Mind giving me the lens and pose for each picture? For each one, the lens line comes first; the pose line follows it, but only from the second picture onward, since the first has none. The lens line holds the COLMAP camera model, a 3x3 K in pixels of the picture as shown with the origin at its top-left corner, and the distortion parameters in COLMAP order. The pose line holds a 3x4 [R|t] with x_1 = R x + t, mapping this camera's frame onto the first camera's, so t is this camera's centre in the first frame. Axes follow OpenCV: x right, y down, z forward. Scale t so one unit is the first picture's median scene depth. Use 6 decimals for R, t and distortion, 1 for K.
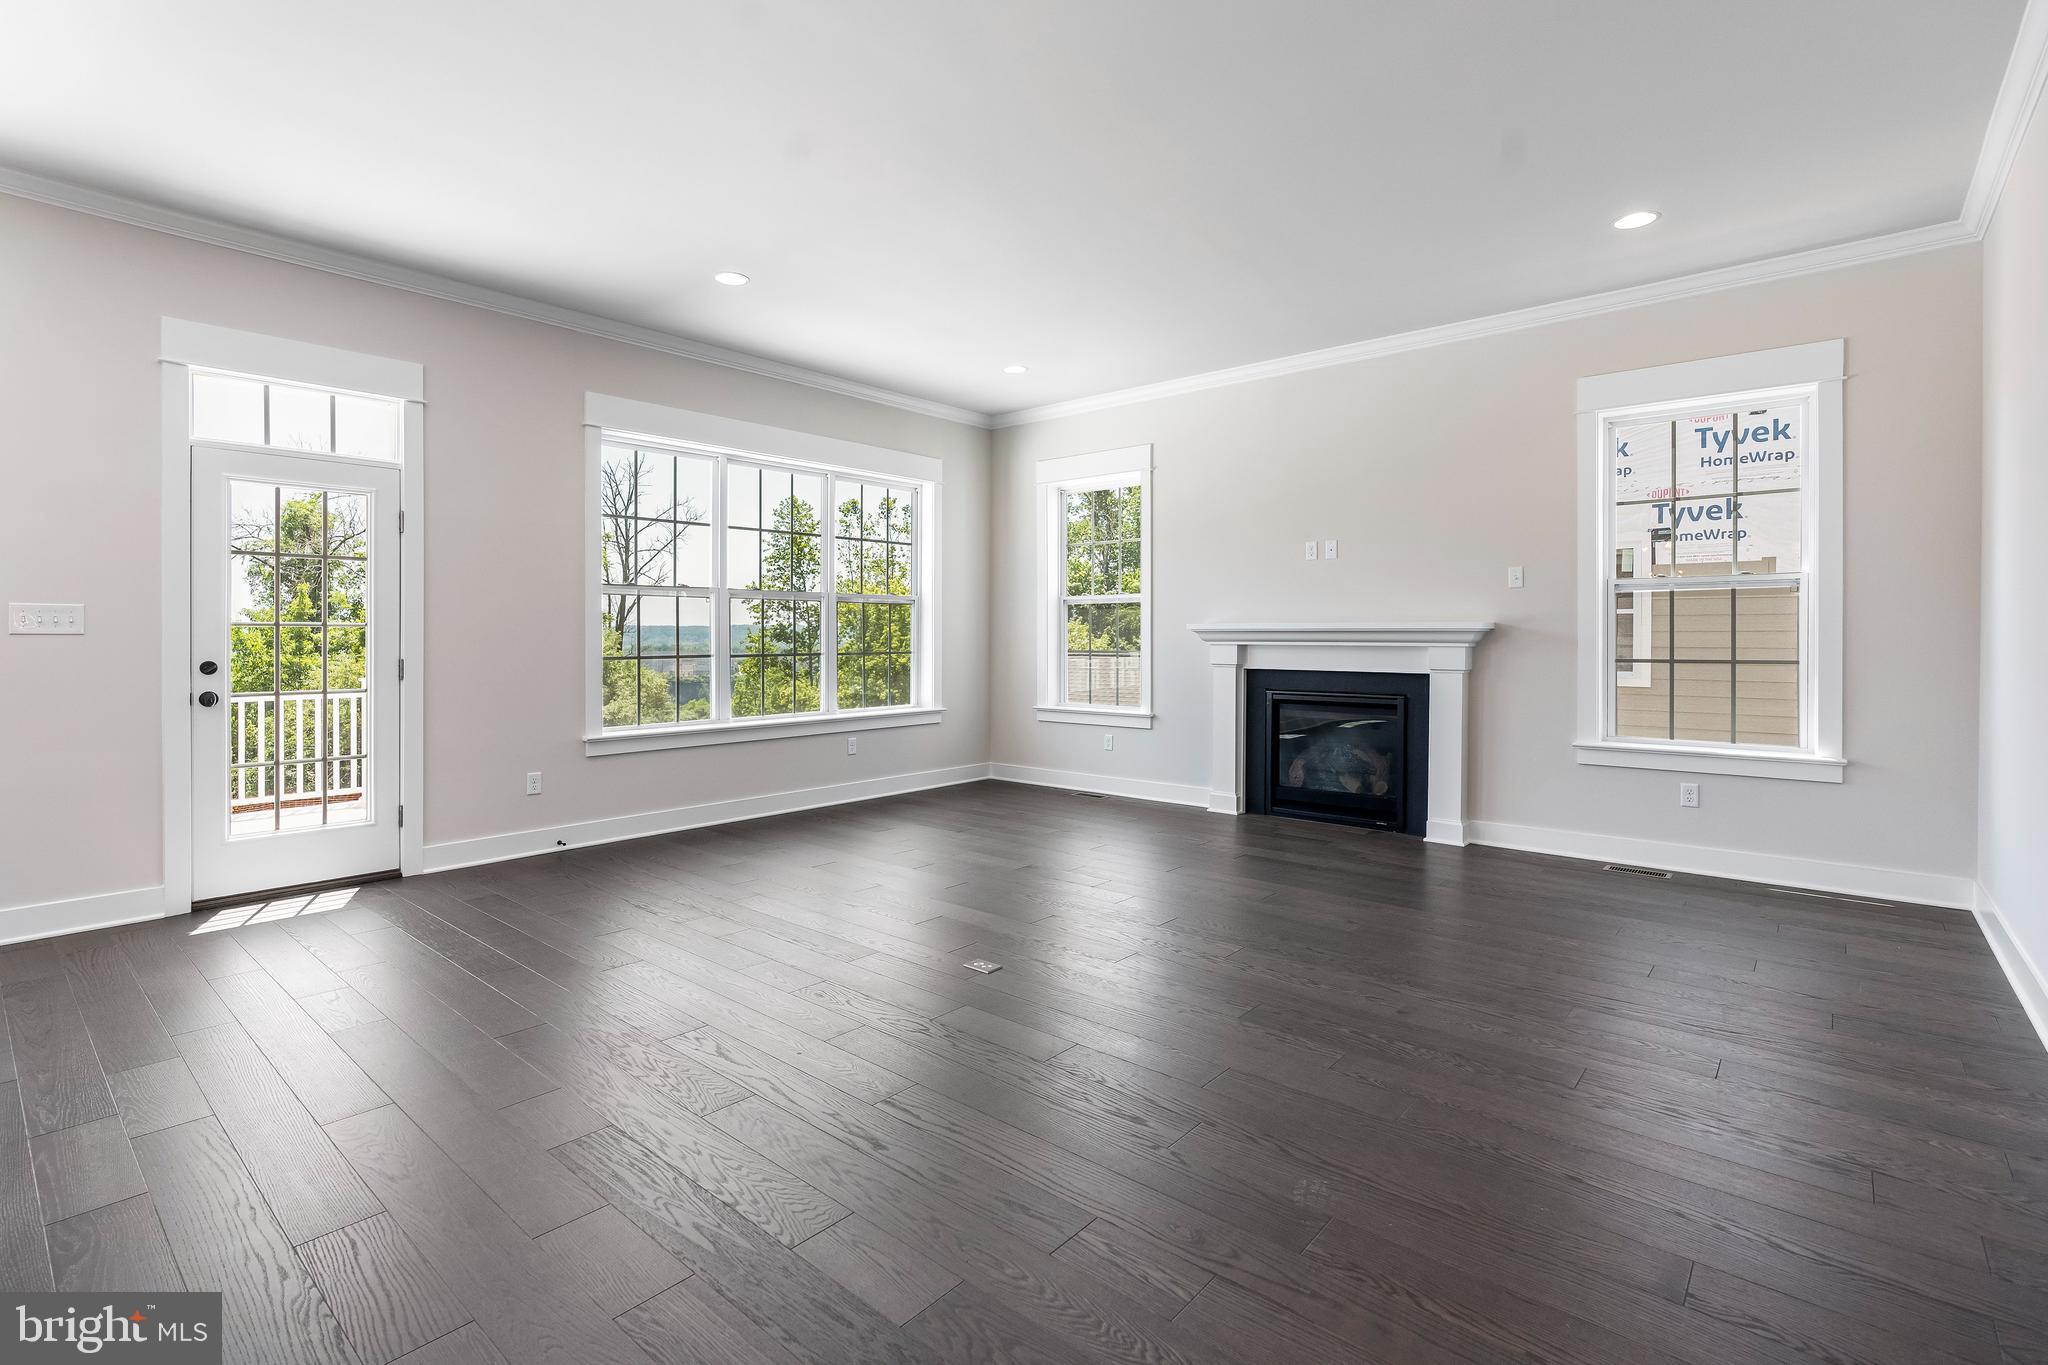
lens RADIAL K [[946.0, 0, 1017.4], [0, 946.0, 670.1], [0, 0, 1]] dist [0.000816, 0.000184]
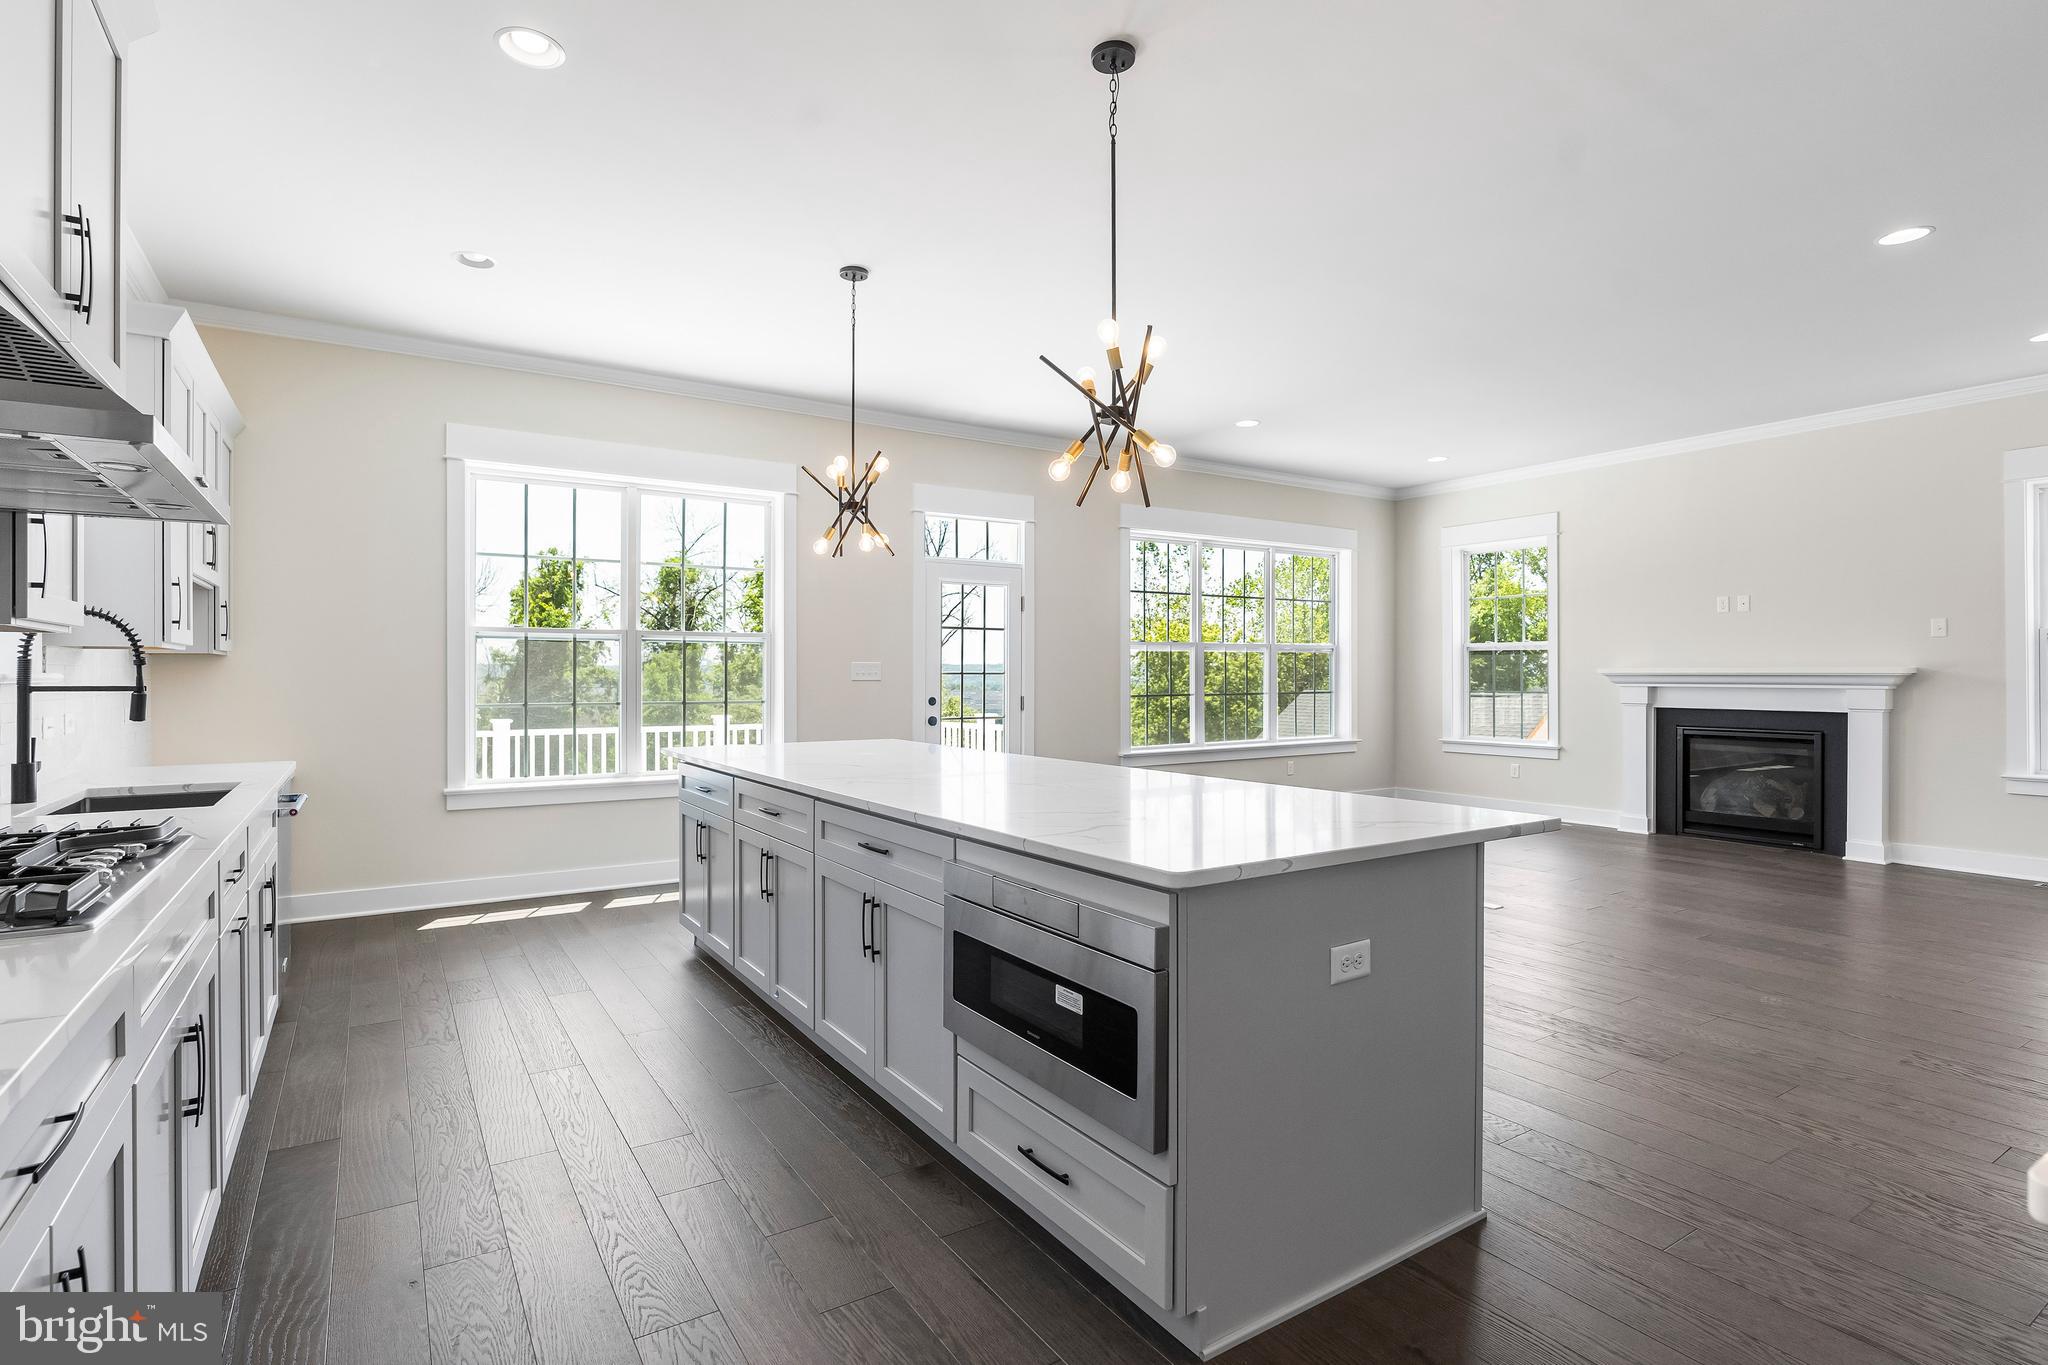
lens RADIAL K [[998.5, 0, 1020.1], [0, 998.5, 691.2], [0, 0, 1]] dist [0.004324, 0.000717]
pose [[0.961443, 0.002677, -0.274992, -0.170561], [-0.007833, 0.999813, -0.017655, 0.006529], [0.274894, 0.019128, 0.961284, -0.387336]]
